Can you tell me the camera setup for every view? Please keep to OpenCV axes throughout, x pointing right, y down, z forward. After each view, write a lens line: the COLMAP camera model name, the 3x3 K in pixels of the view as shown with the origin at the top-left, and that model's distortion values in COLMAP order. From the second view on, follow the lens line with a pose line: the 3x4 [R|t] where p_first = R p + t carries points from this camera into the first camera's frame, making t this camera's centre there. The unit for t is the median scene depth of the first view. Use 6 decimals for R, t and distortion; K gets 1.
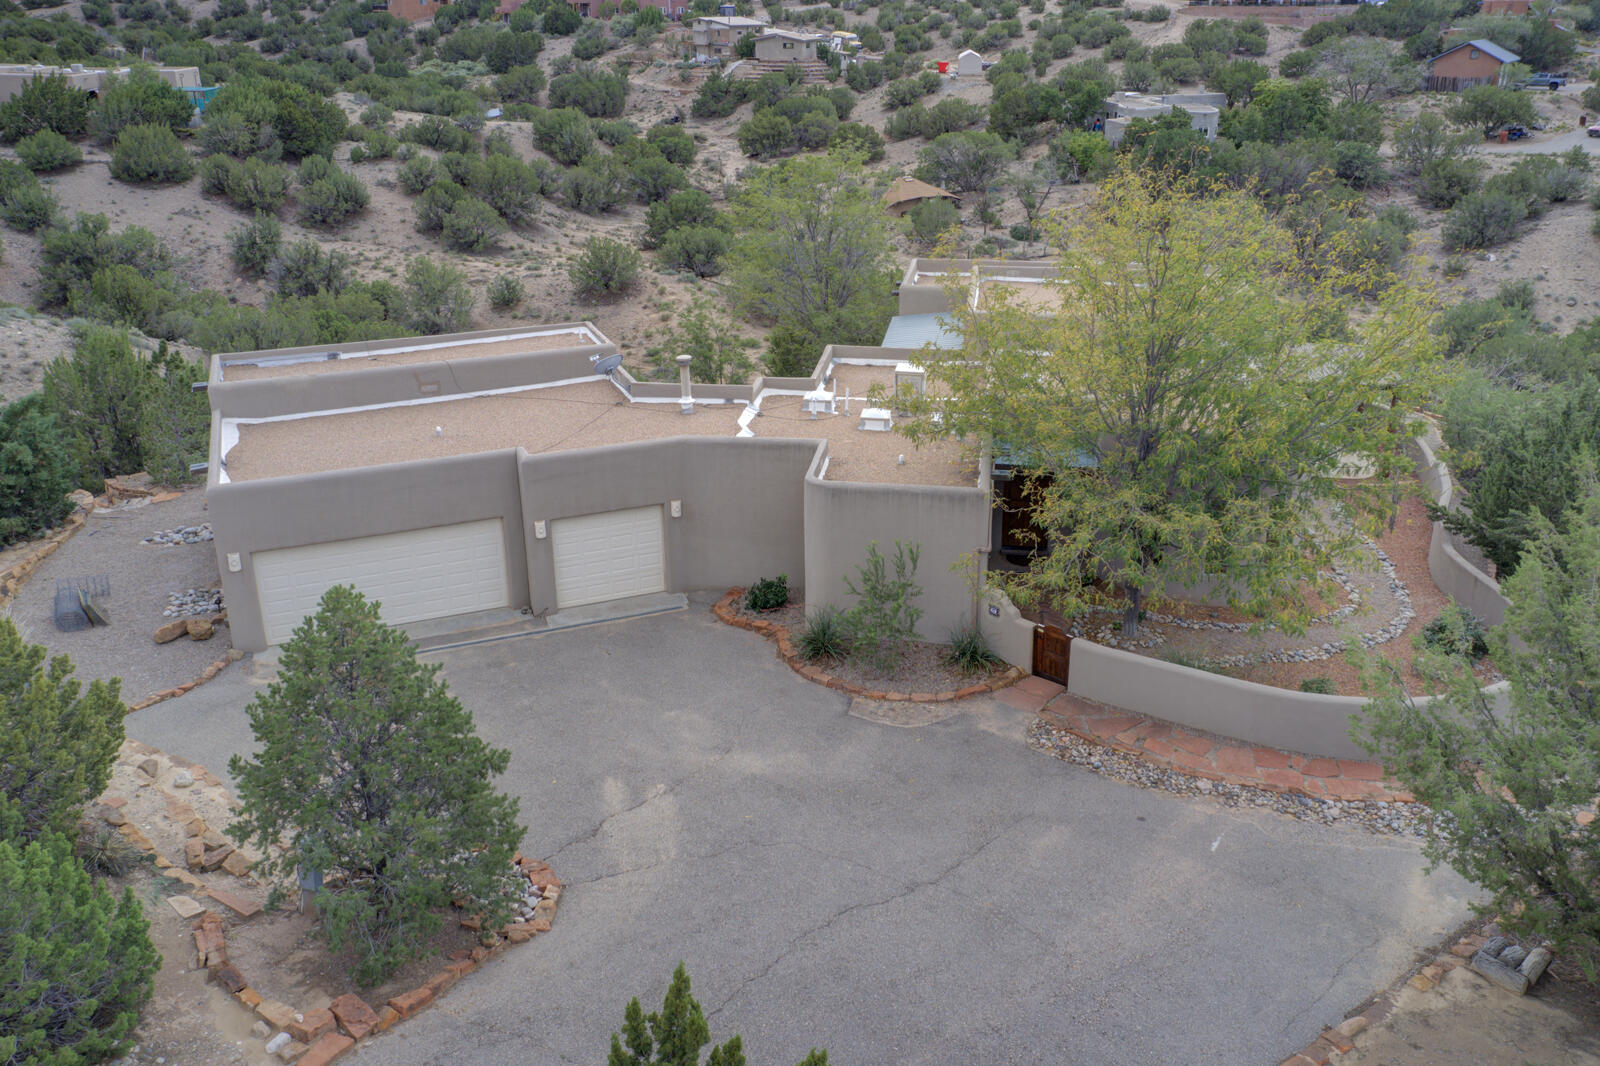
lens RADIAL K [[1363.0, 0, 799.9], [0, 1363.0, 487.8], [0, 0, 1]] dist [0.010998, 0.010236]
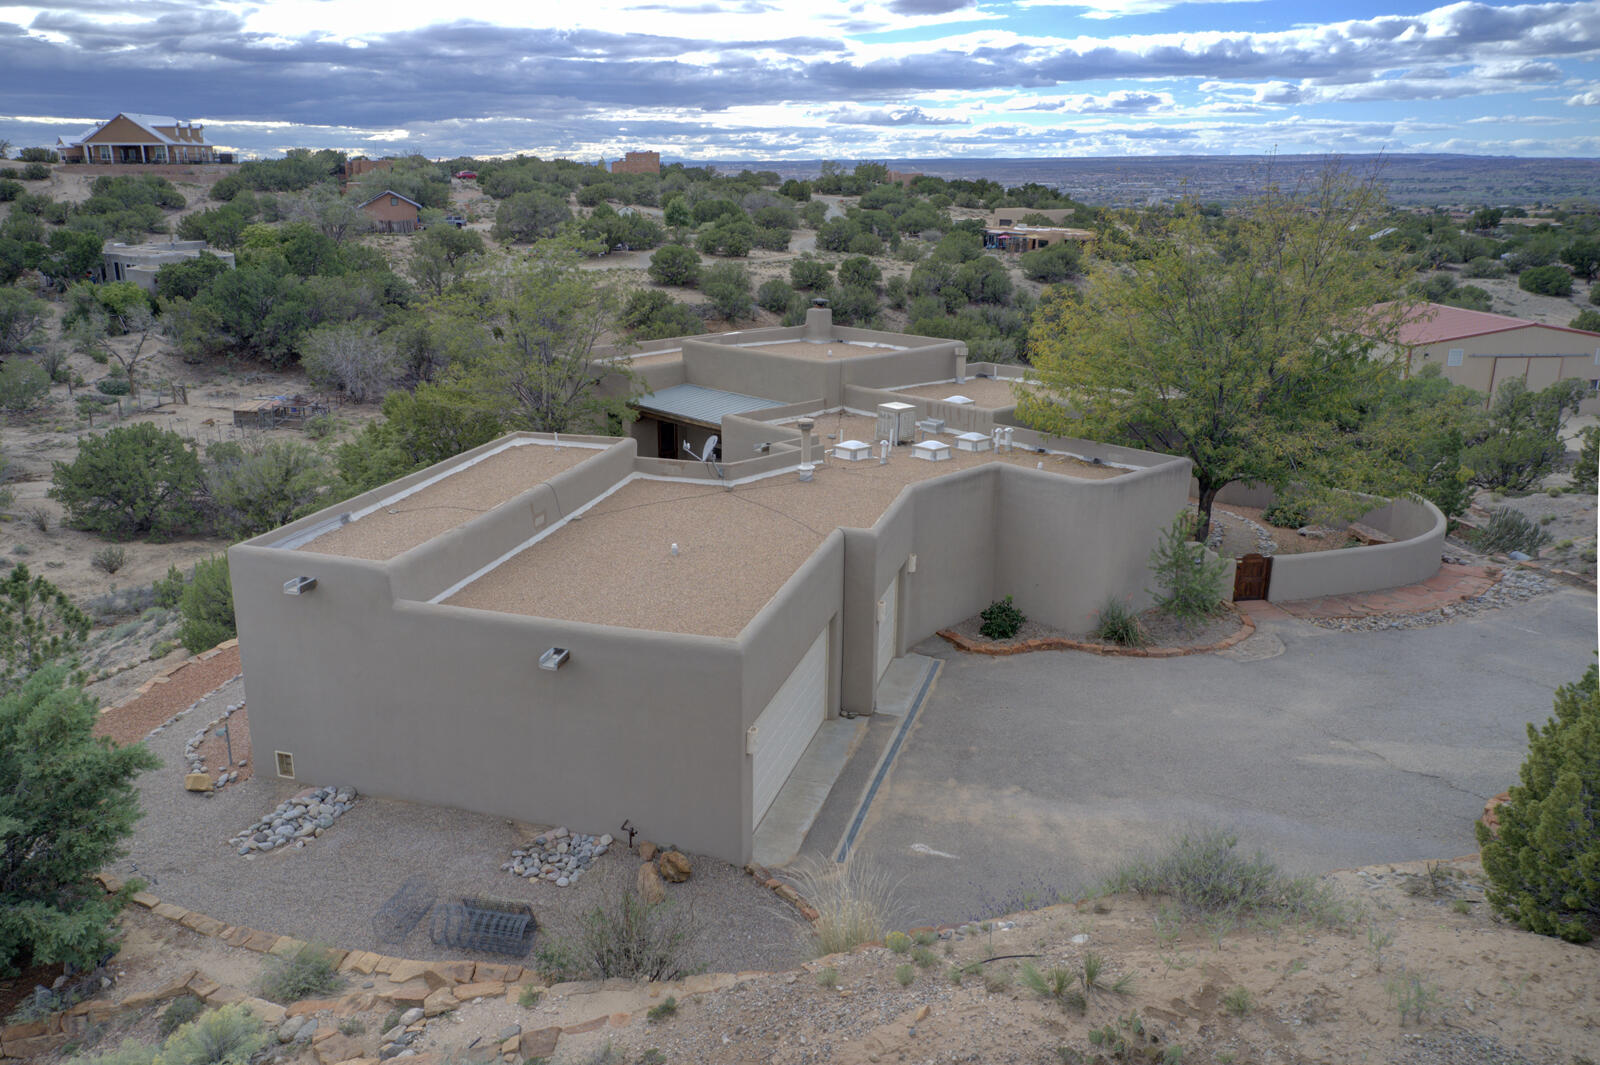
lens RADIAL K [[1259.4, 0, 759.1], [0, 1259.4, 531.9], [0, 0, 1]] dist [-0.006649, 0.006871]
pose [[0.636895, -0.210633, 0.741619, -0.154172], [0.261035, 0.964052, 0.049633, -0.014889], [-0.725414, 0.161978, 0.668983, 0.092533]]
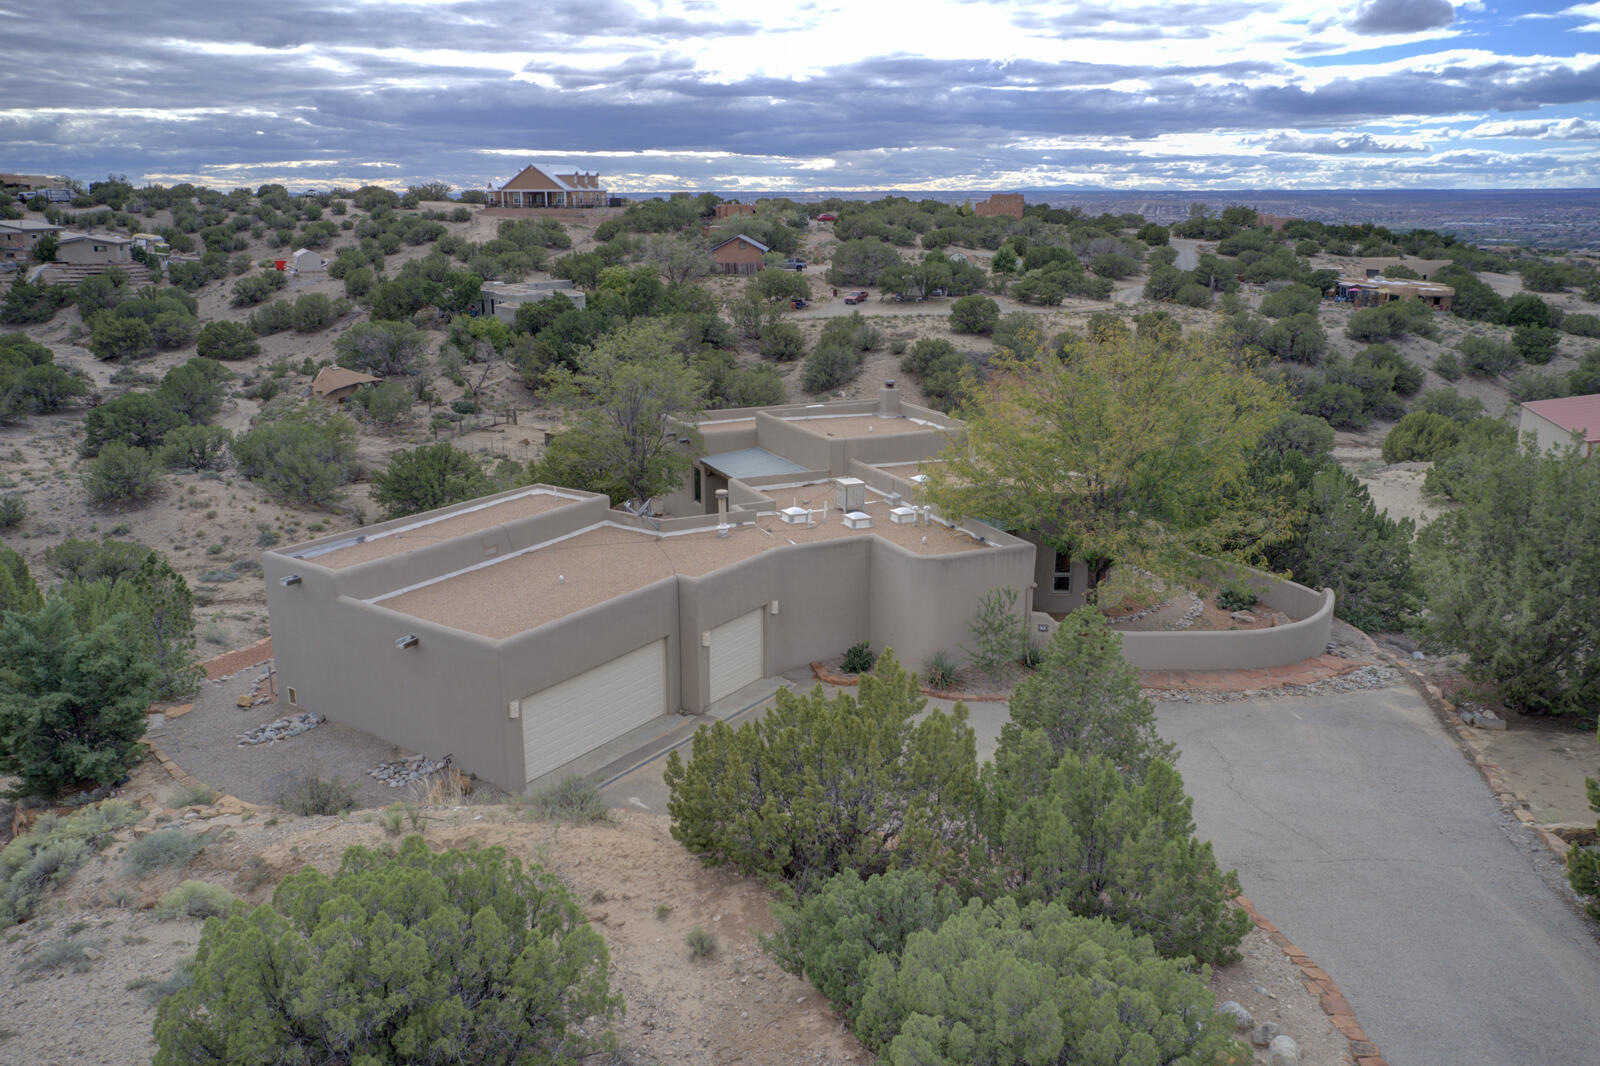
lens RADIAL K [[1282.6, 0, 800.4], [0, 1282.6, 507.5], [0, 0, 1]] dist [-0.032768, 0.010725]
pose [[0.831447, -0.126119, 0.541101, -0.131978], [0.183499, 0.981581, -0.053176, -0.001460], [-0.524427, 0.143504, 0.839275, -0.000820]]
